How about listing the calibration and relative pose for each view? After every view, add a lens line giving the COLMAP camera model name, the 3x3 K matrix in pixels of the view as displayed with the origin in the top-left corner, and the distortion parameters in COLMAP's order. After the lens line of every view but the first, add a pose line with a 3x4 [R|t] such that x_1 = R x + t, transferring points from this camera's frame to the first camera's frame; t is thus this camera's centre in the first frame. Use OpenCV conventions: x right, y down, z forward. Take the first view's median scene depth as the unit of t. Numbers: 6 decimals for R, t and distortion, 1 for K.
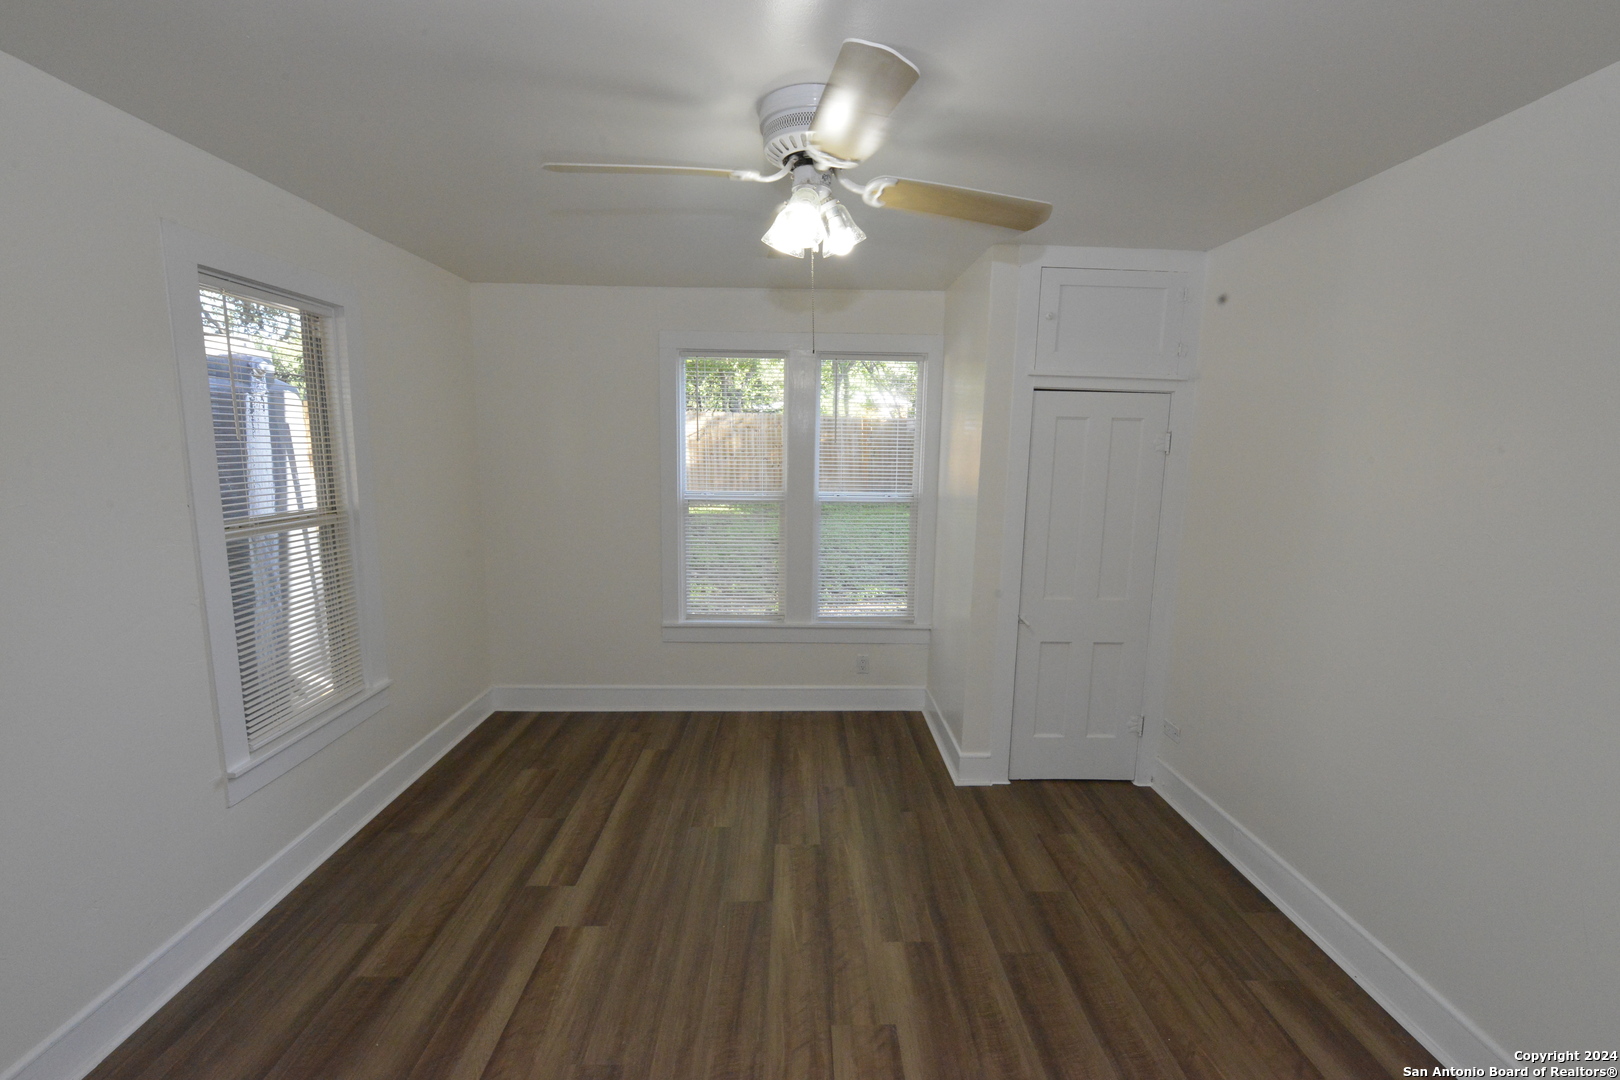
lens RADIAL K [[637.7, 0, 810.3], [0, 637.7, 533.2], [0, 0, 1]] dist [-0.009177, -0.000473]
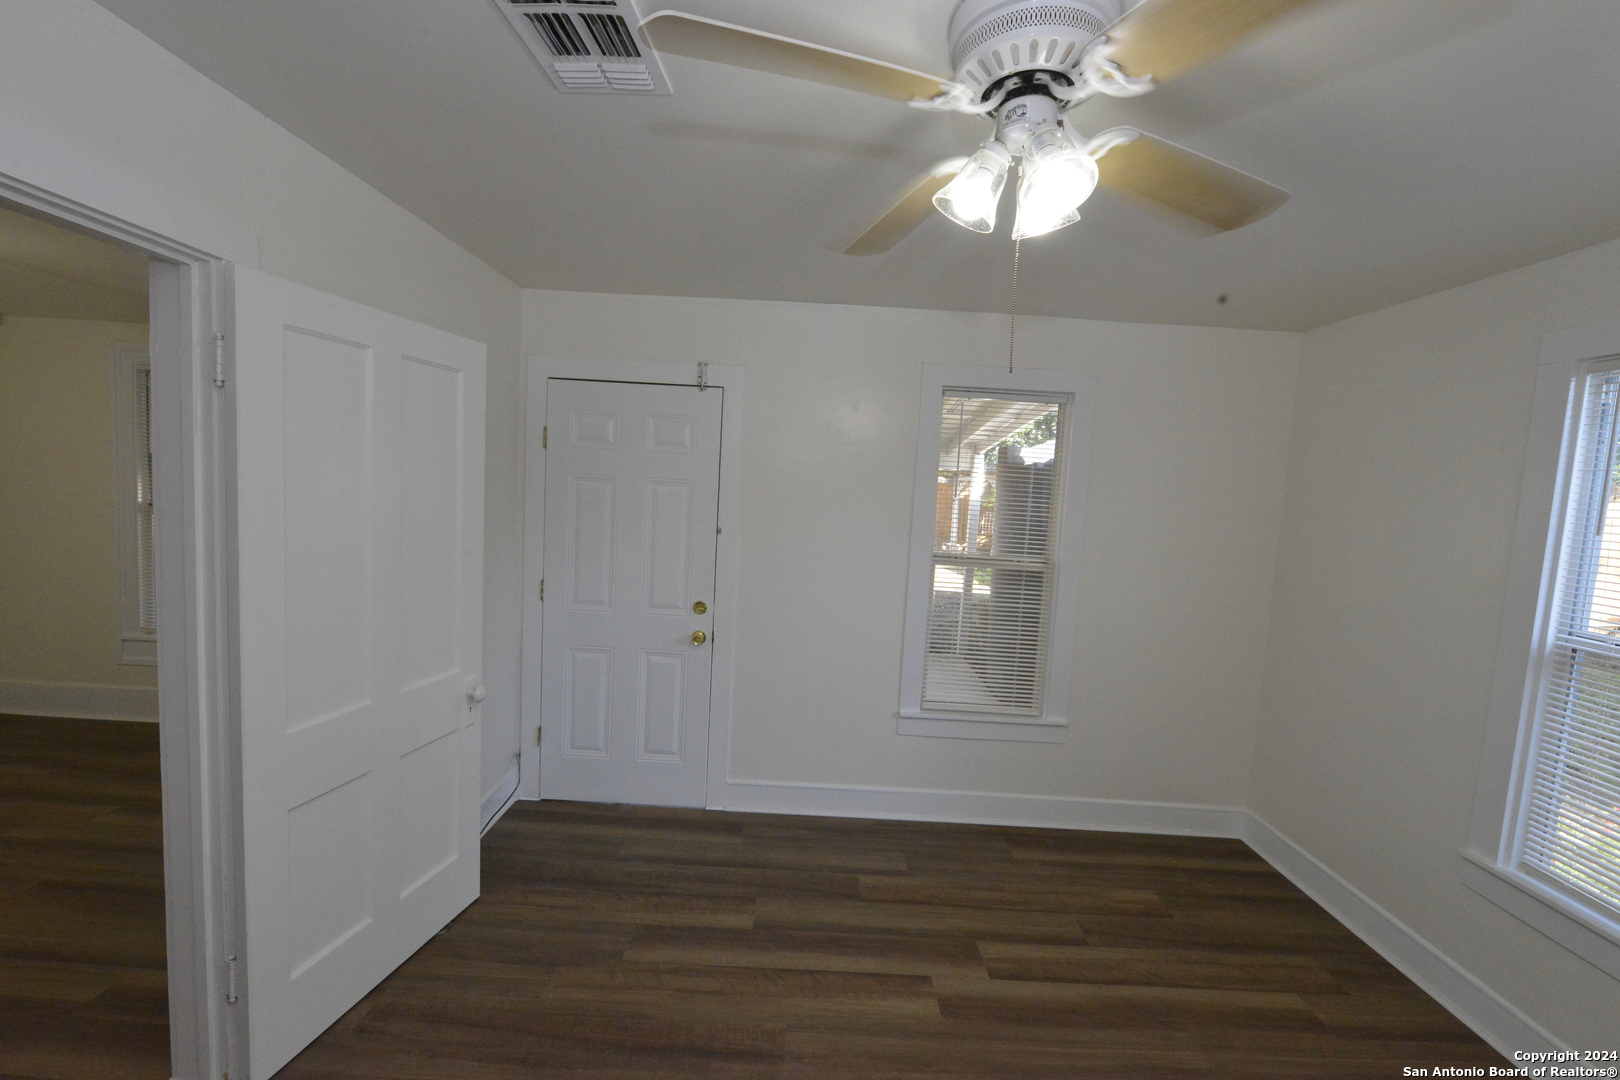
lens RADIAL K [[637.7, 0, 810.3], [0, 637.7, 533.2], [0, 0, 1]] dist [-0.009177, -0.000473]
pose [[-0.028399, 0.066992, -0.997349, 0.488162], [-0.194006, 0.978410, 0.071244, -0.090983], [0.980589, 0.195515, -0.014789, 0.596046]]
